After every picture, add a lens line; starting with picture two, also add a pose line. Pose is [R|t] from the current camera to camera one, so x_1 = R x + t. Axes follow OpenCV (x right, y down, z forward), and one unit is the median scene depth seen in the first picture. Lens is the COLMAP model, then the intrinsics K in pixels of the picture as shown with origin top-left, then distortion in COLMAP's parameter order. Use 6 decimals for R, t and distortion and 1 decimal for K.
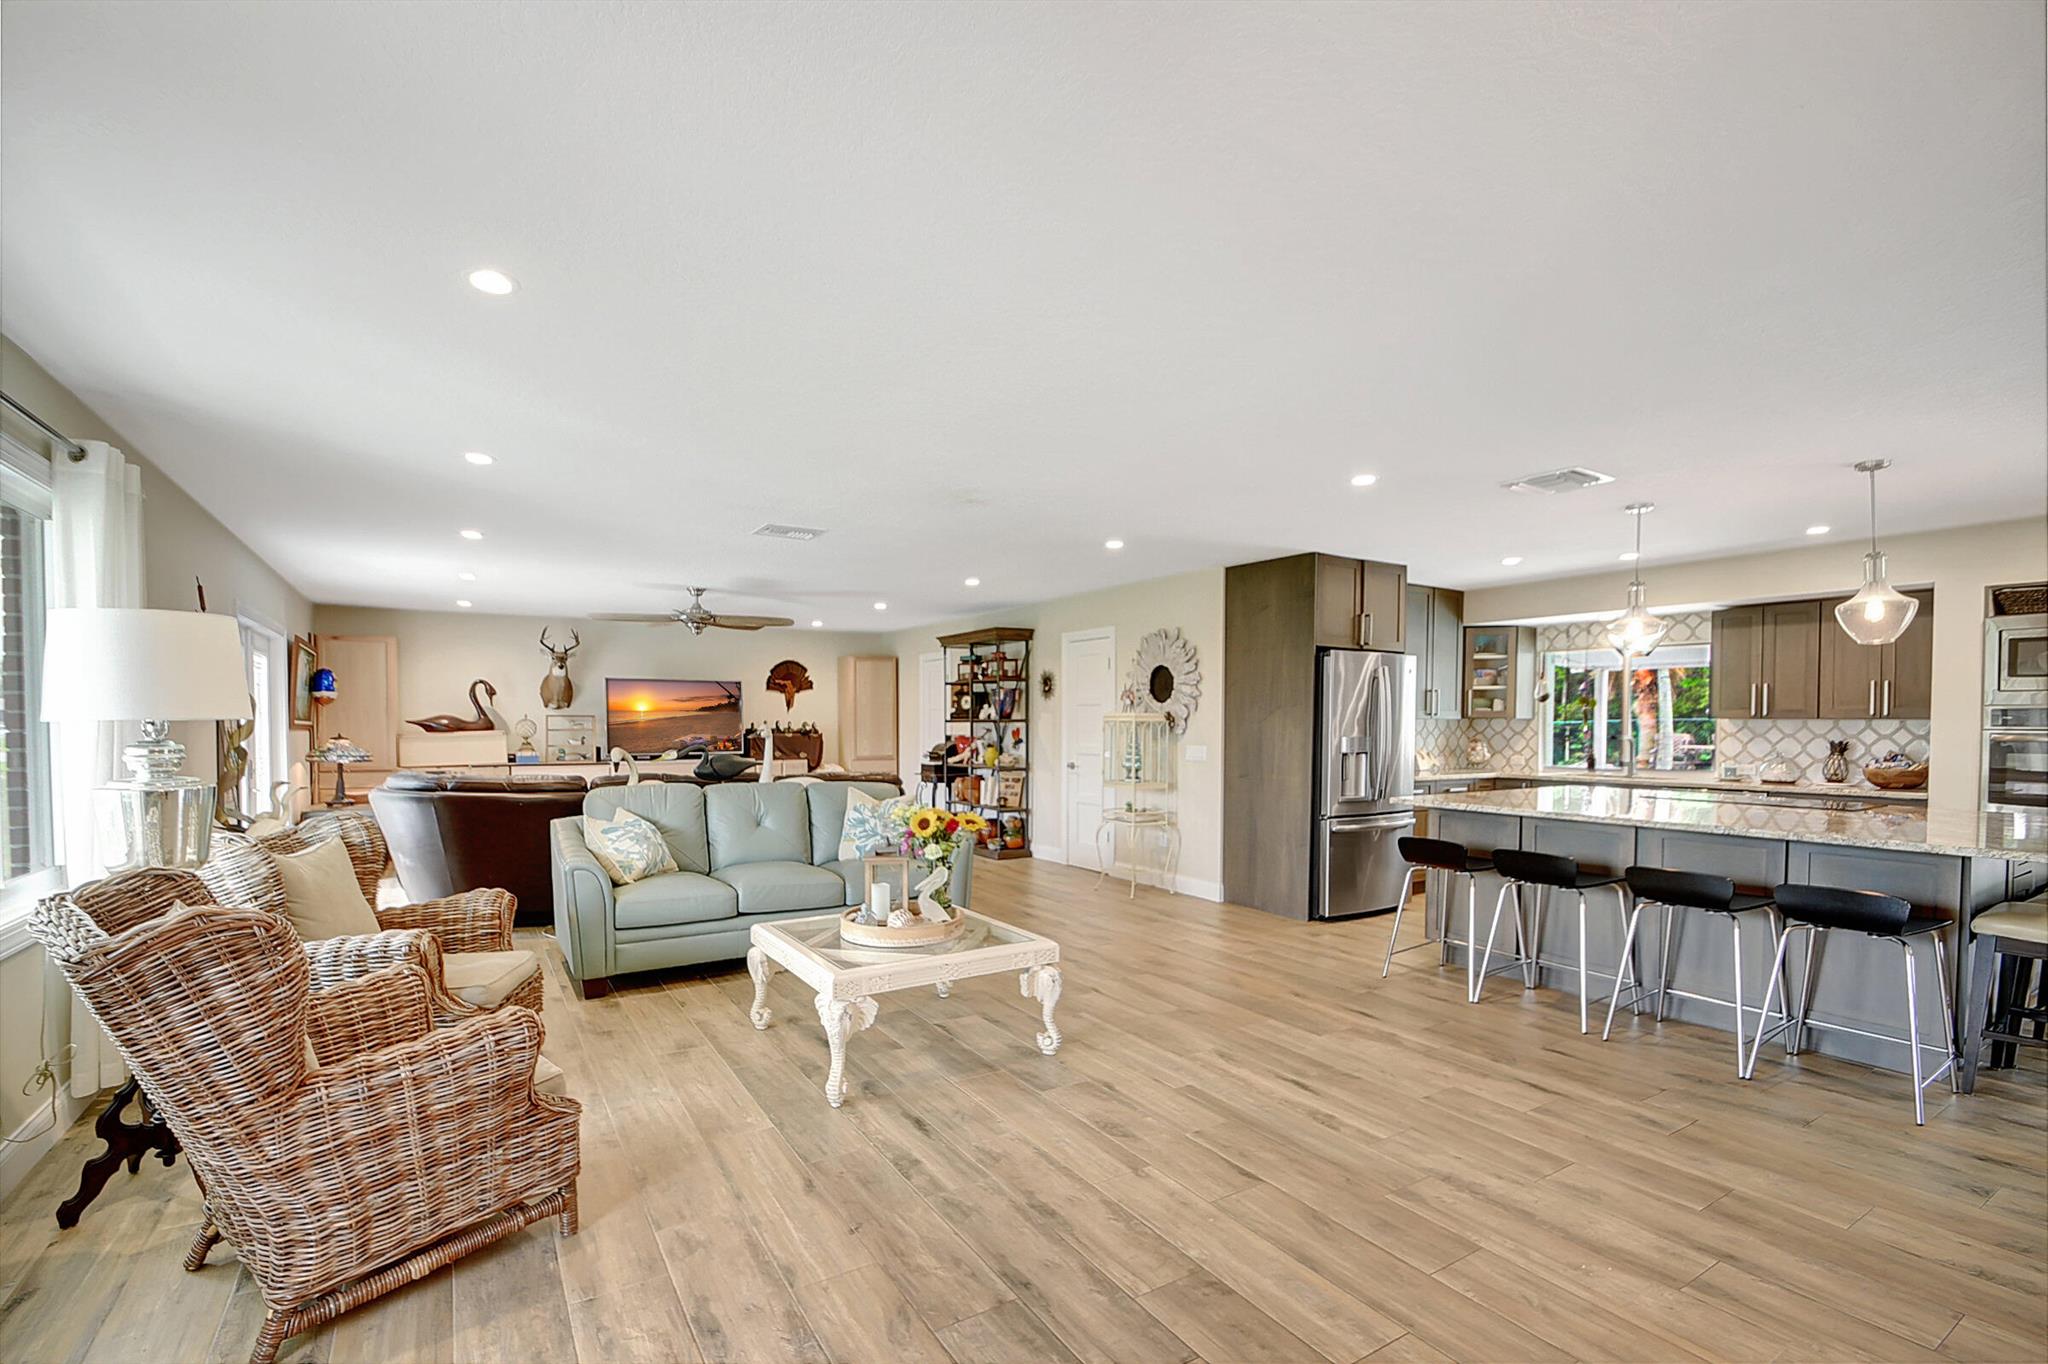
lens RADIAL K [[920.7, 0, 998.2], [0, 920.7, 746.5], [0, 0, 1]] dist [0.008903, -0.010958]
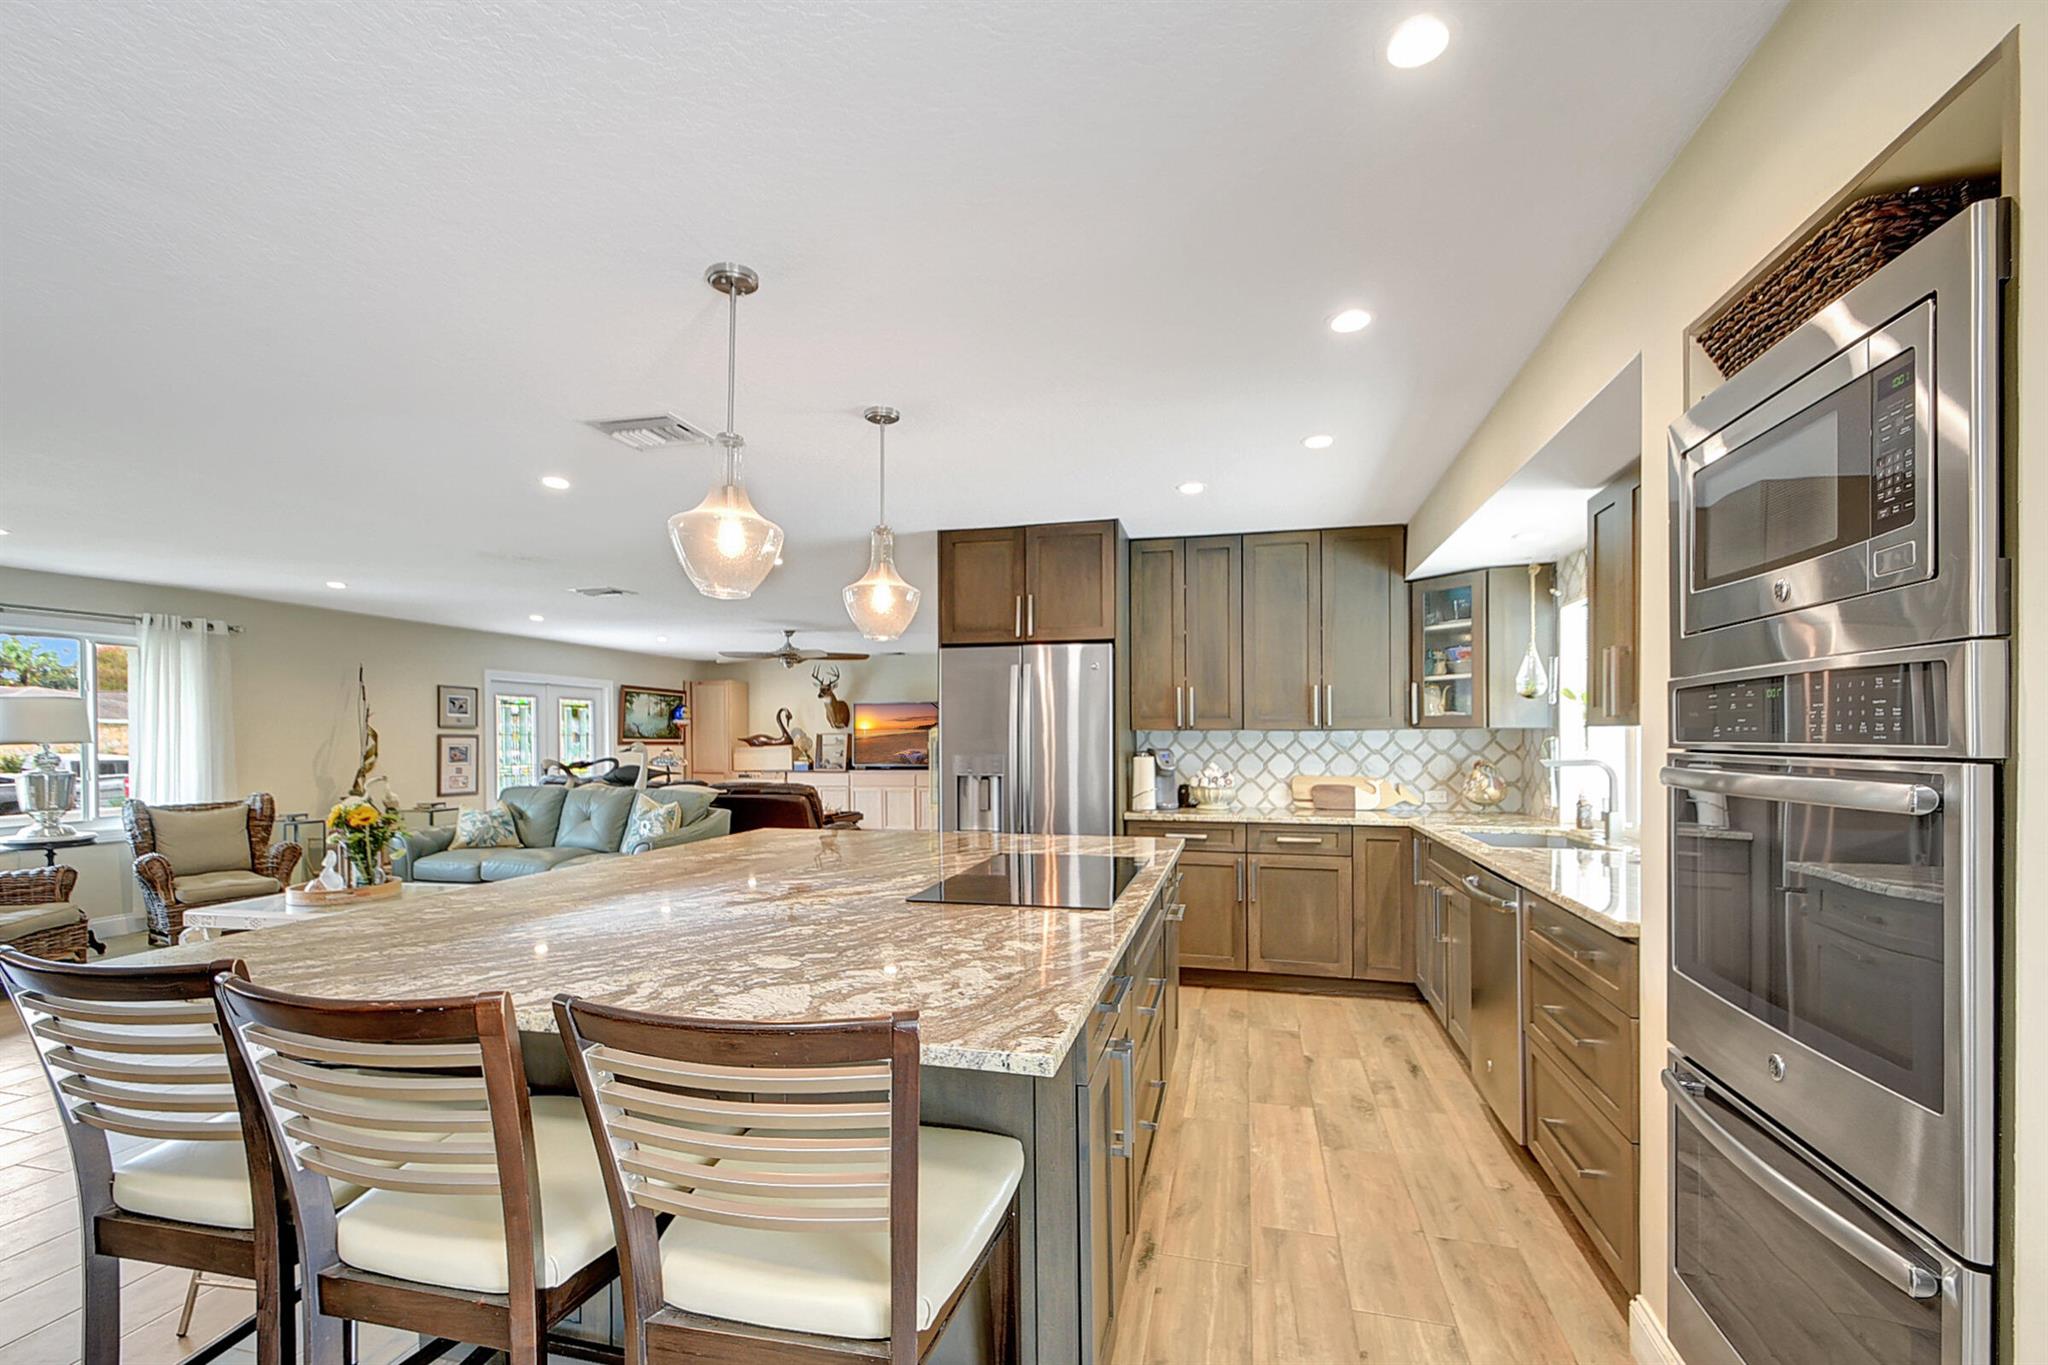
lens RADIAL K [[920.7, 0, 965.3], [0, 920.7, 740.0], [0, 0, 1]] dist [0.008903, -0.010958]
pose [[0.666620, -0.001616, -0.745396, 0.980105], [-0.018327, 0.999660, -0.018557, -0.008117], [0.745173, 0.026031, 0.666363, 0.470585]]
